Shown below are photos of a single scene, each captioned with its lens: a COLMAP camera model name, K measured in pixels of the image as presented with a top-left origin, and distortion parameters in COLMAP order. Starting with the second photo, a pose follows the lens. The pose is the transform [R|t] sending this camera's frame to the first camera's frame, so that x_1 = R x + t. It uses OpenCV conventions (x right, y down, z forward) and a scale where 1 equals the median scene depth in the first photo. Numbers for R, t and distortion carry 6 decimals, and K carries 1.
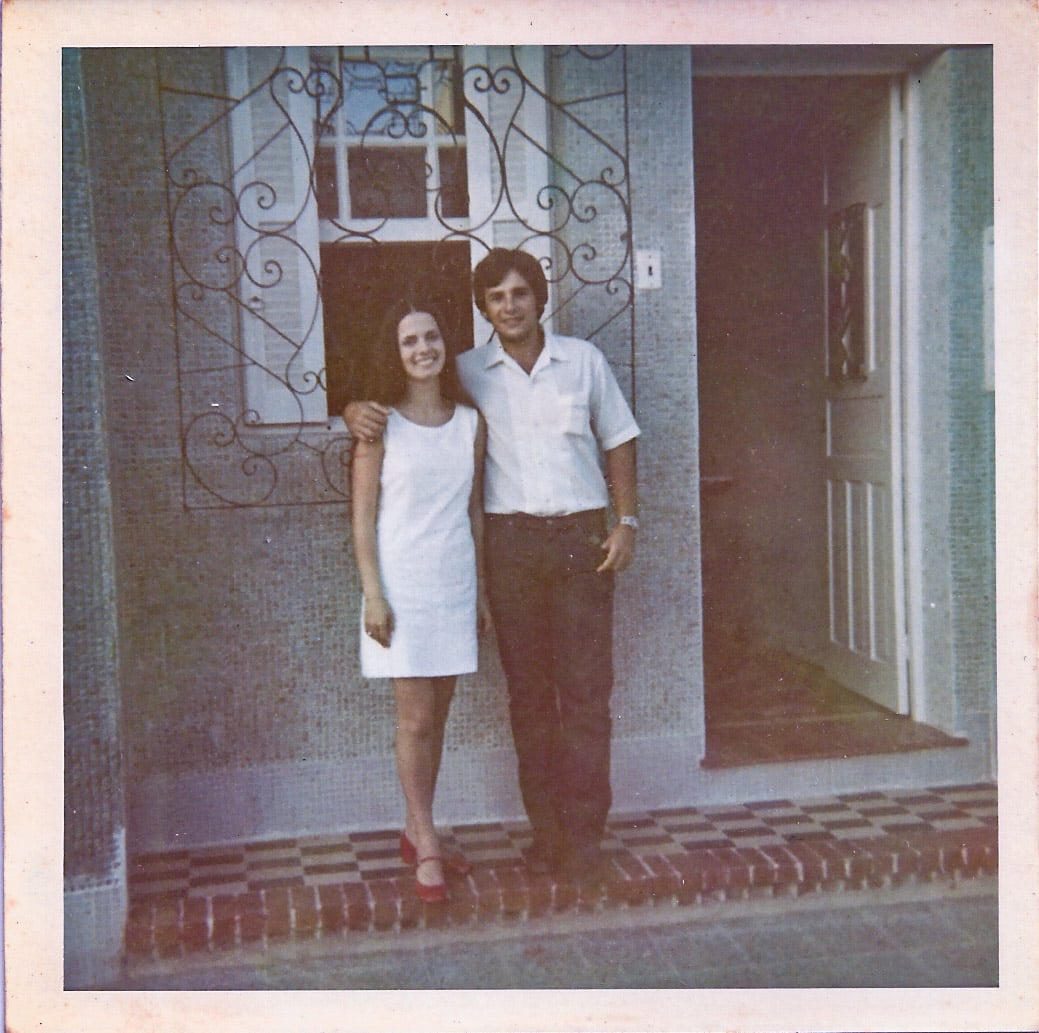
lens RADIAL K [[1481.9, 0, 520.7], [0, 1481.9, 535.1], [0, 0, 1]] dist [0.027490, 0.077657]
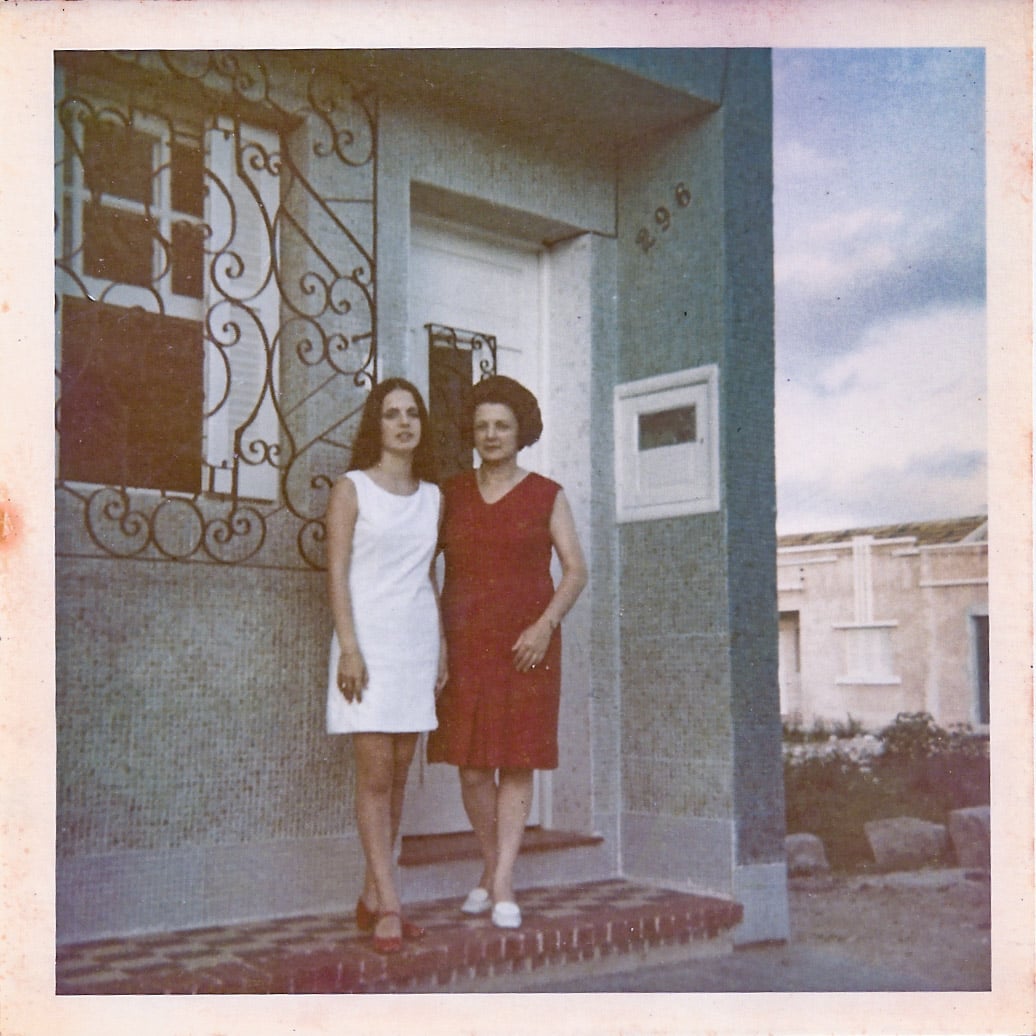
lens RADIAL K [[1489.6, 0, 515.9], [0, 1489.6, 547.8], [0, 0, 1]] dist [0.145046, -0.031444]
pose [[0.858522, 0.080813, 0.506368, -0.361018], [0.010575, 0.984503, -0.175050, 0.131701], [-0.512667, 0.155639, 0.844363, 0.078942]]
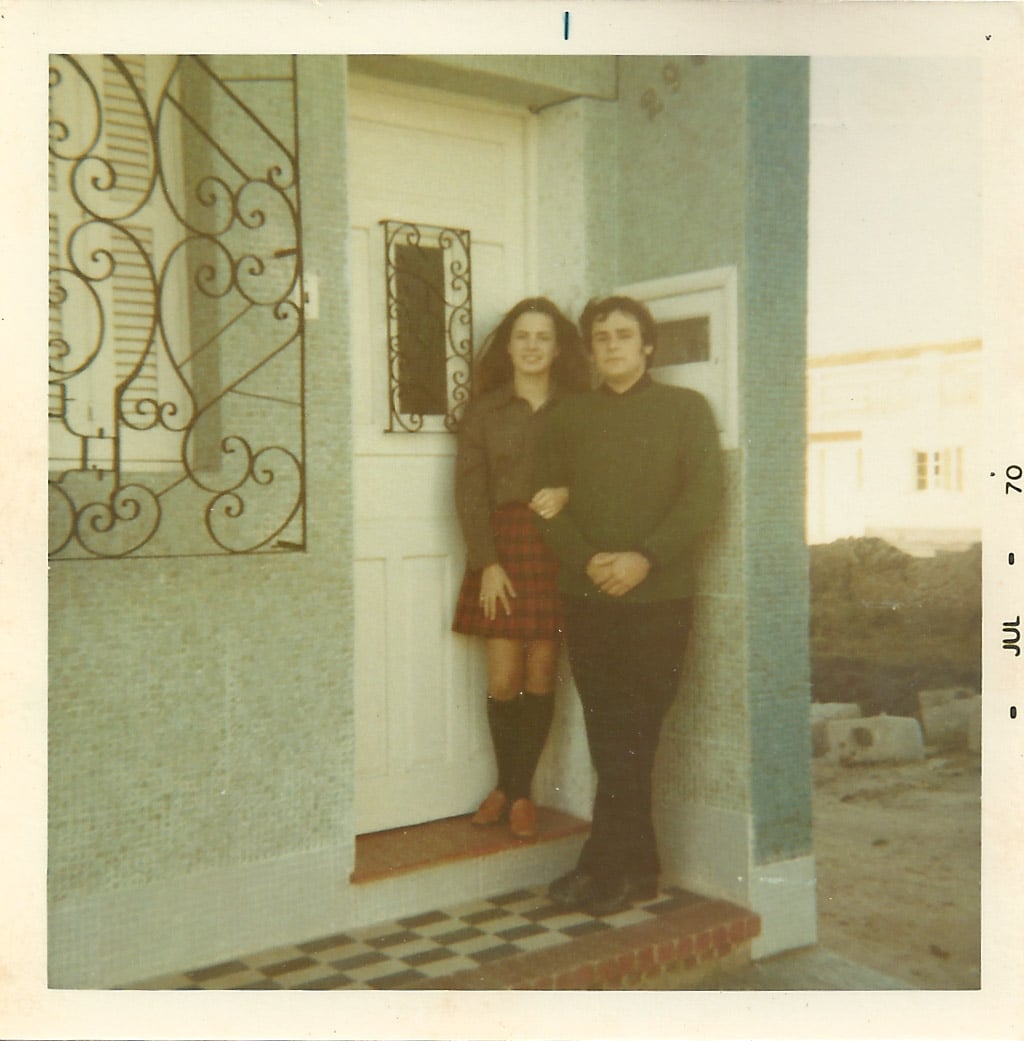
lens RADIAL K [[1469.0, 0, 515.0], [0, 1469.0, 536.1], [0, 0, 1]] dist [0.237945, -0.043629]
pose [[0.878950, 0.011320, 0.476779, -0.217619], [0.016338, 0.998417, -0.053824, 0.006353], [-0.476634, 0.055098, 0.877374, 0.209461]]
